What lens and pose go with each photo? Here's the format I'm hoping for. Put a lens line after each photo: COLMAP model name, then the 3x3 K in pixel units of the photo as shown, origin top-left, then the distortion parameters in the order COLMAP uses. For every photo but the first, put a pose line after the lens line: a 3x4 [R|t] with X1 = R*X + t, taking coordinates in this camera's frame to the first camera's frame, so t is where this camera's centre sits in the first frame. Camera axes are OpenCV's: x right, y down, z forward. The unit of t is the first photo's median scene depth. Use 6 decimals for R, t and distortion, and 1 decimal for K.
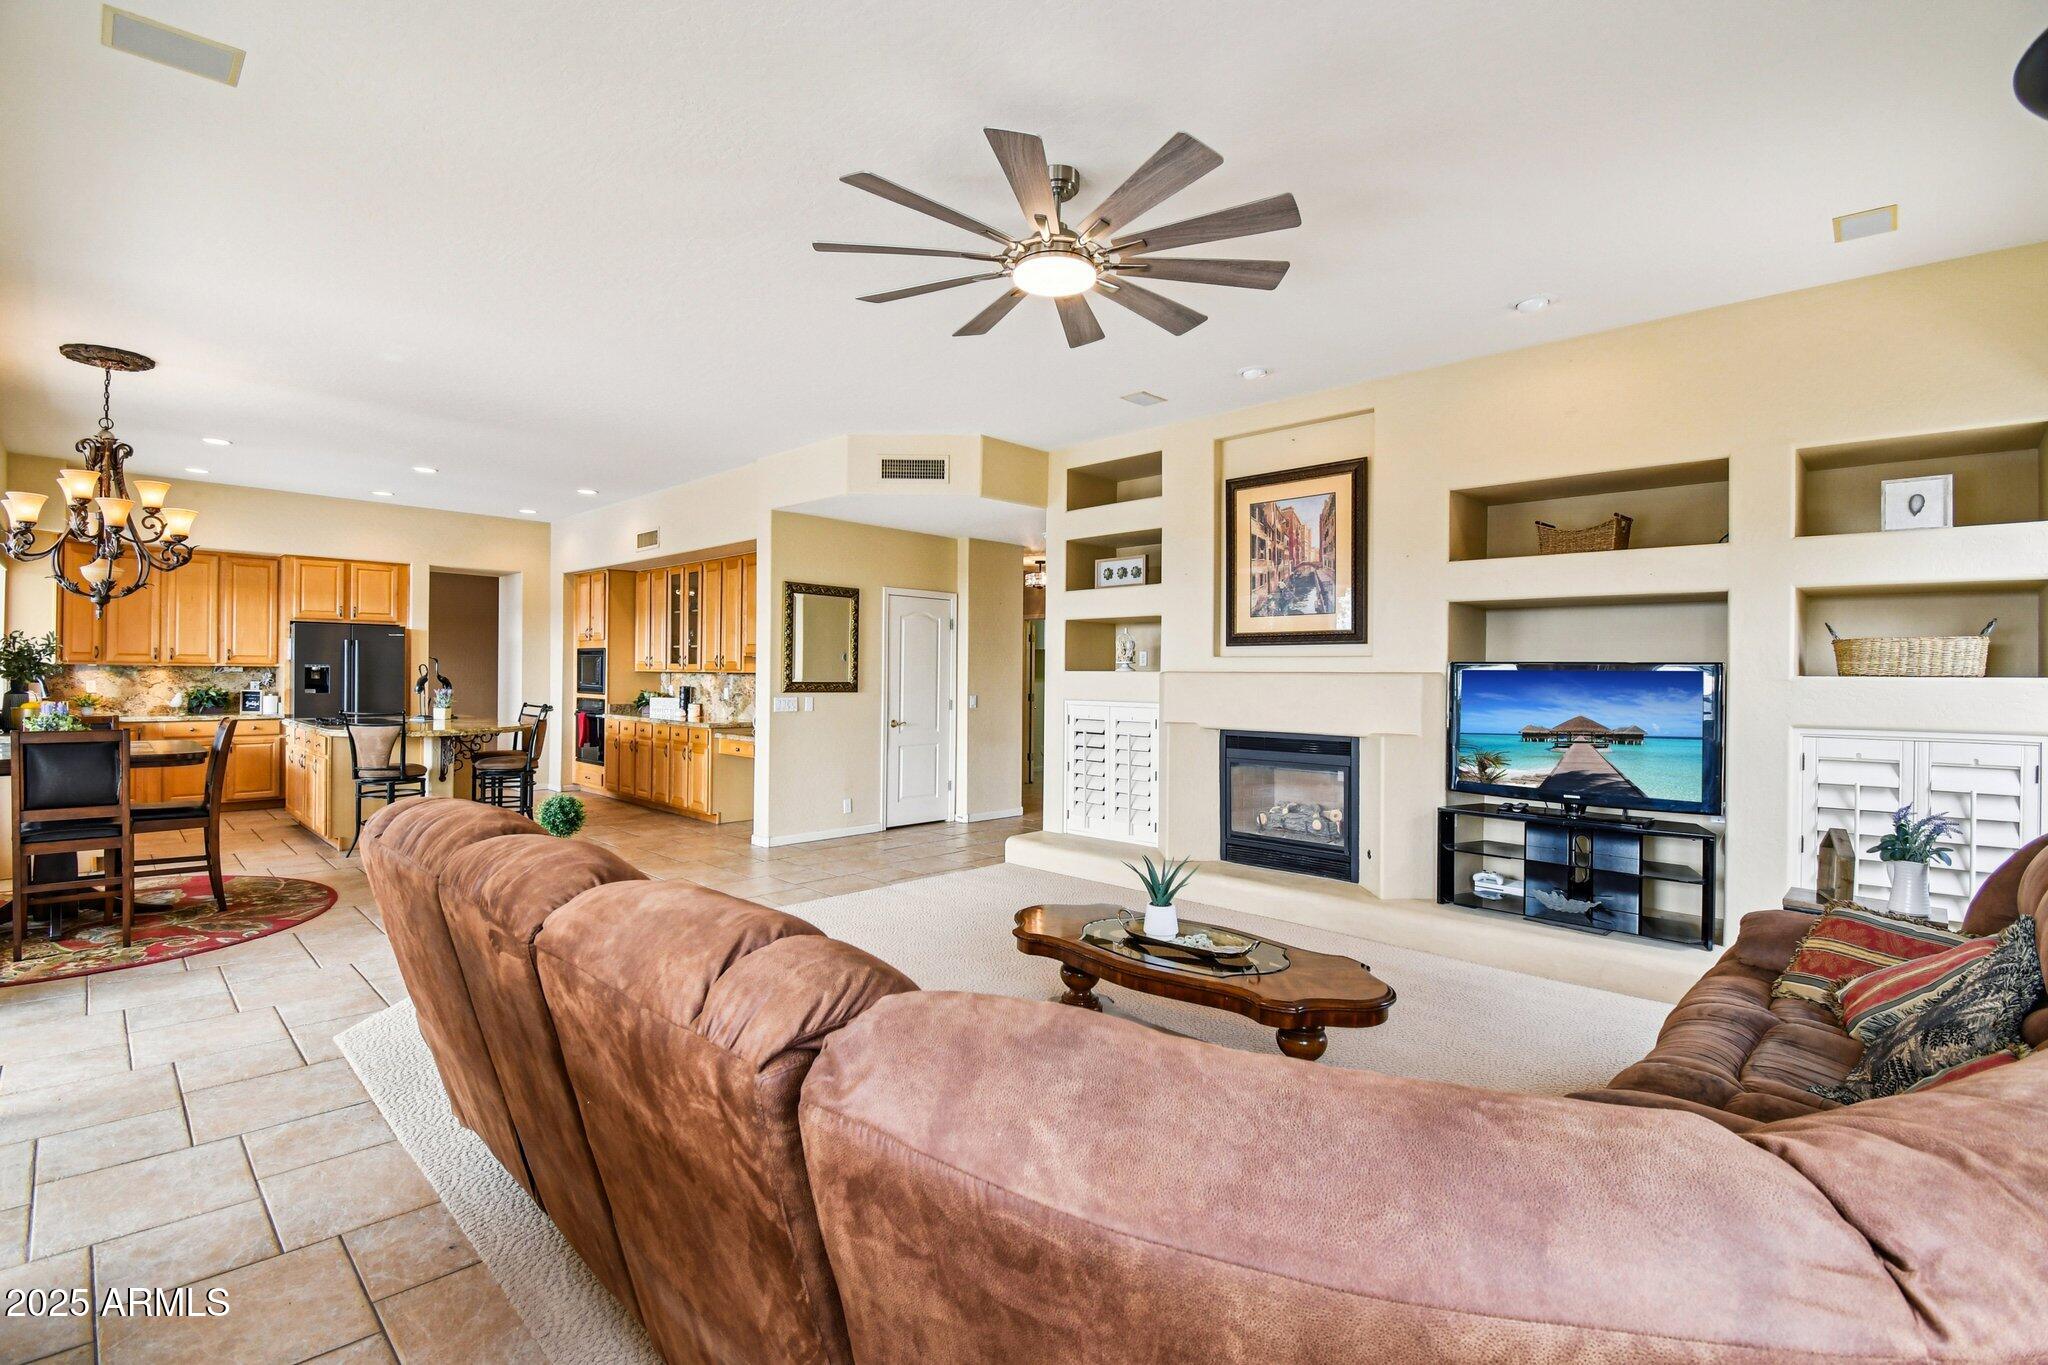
lens RADIAL K [[931.7, 0, 1022.4], [0, 931.7, 672.6], [0, 0, 1]] dist [-0.000103, -0.007470]
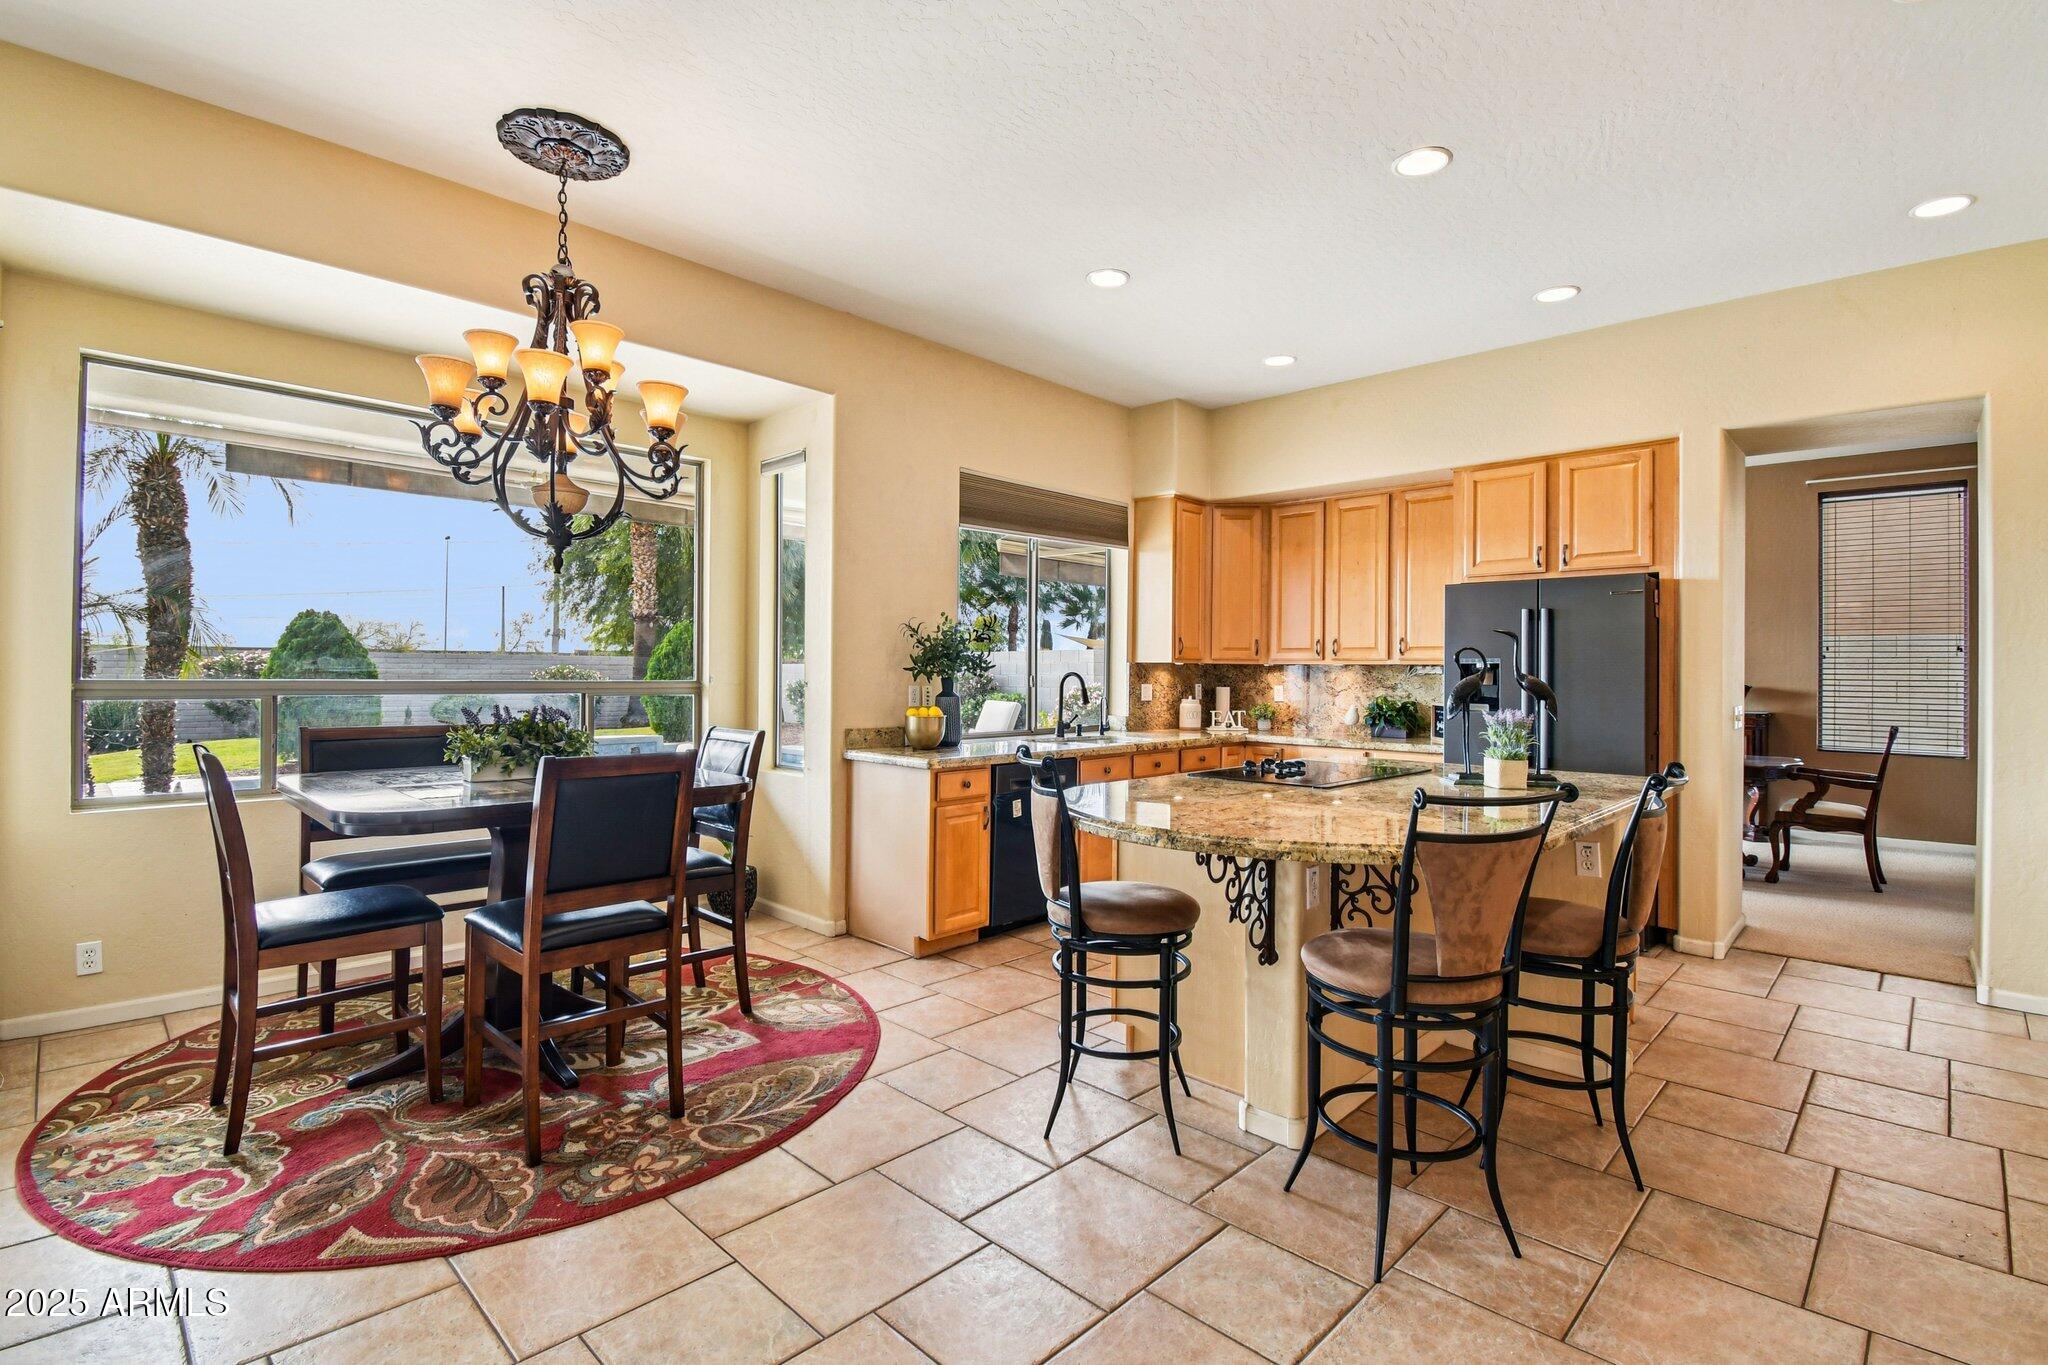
lens RADIAL K [[931.7, 0, 979.5], [0, 931.7, 678.0], [0, 0, 1]] dist [-0.000103, -0.007470]
pose [[-0.003355, -0.003550, -0.999988, -0.226521], [-0.001999, 0.999992, -0.003544, 0.005428], [0.999992, 0.001988, -0.003362, 0.745364]]
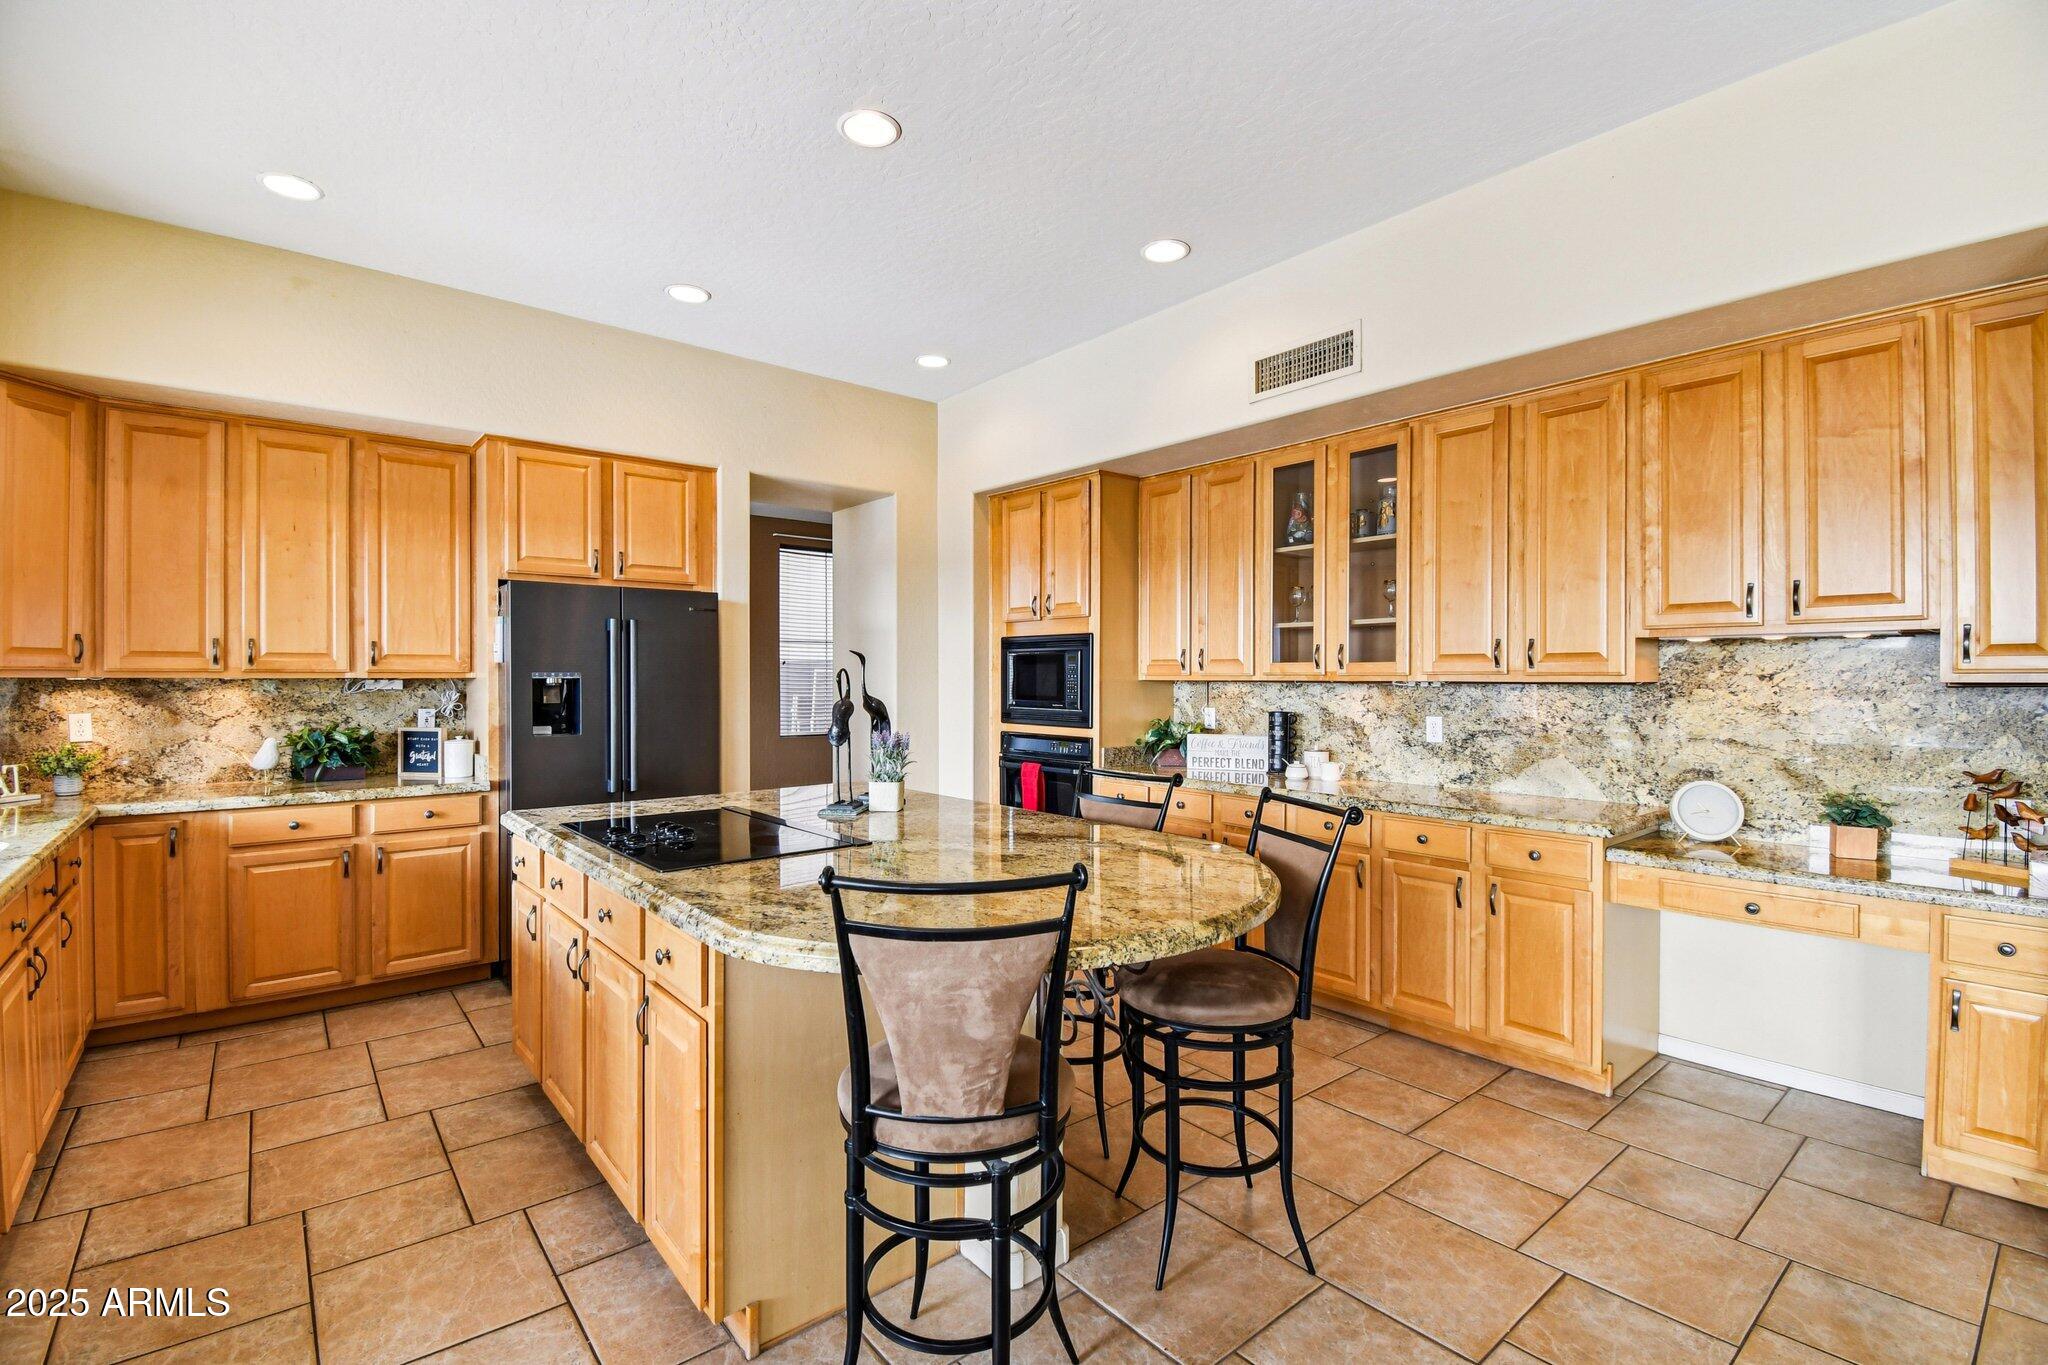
lens RADIAL K [[931.7, 0, 1043.9], [0, 931.7, 681.0], [0, 0, 1]] dist [-0.000103, -0.007470]
pose [[0.995590, -0.010043, -0.093269, -0.500940], [0.010399, 0.999940, 0.003331, -0.003778], [0.093230, -0.004286, 0.995635, 0.595054]]
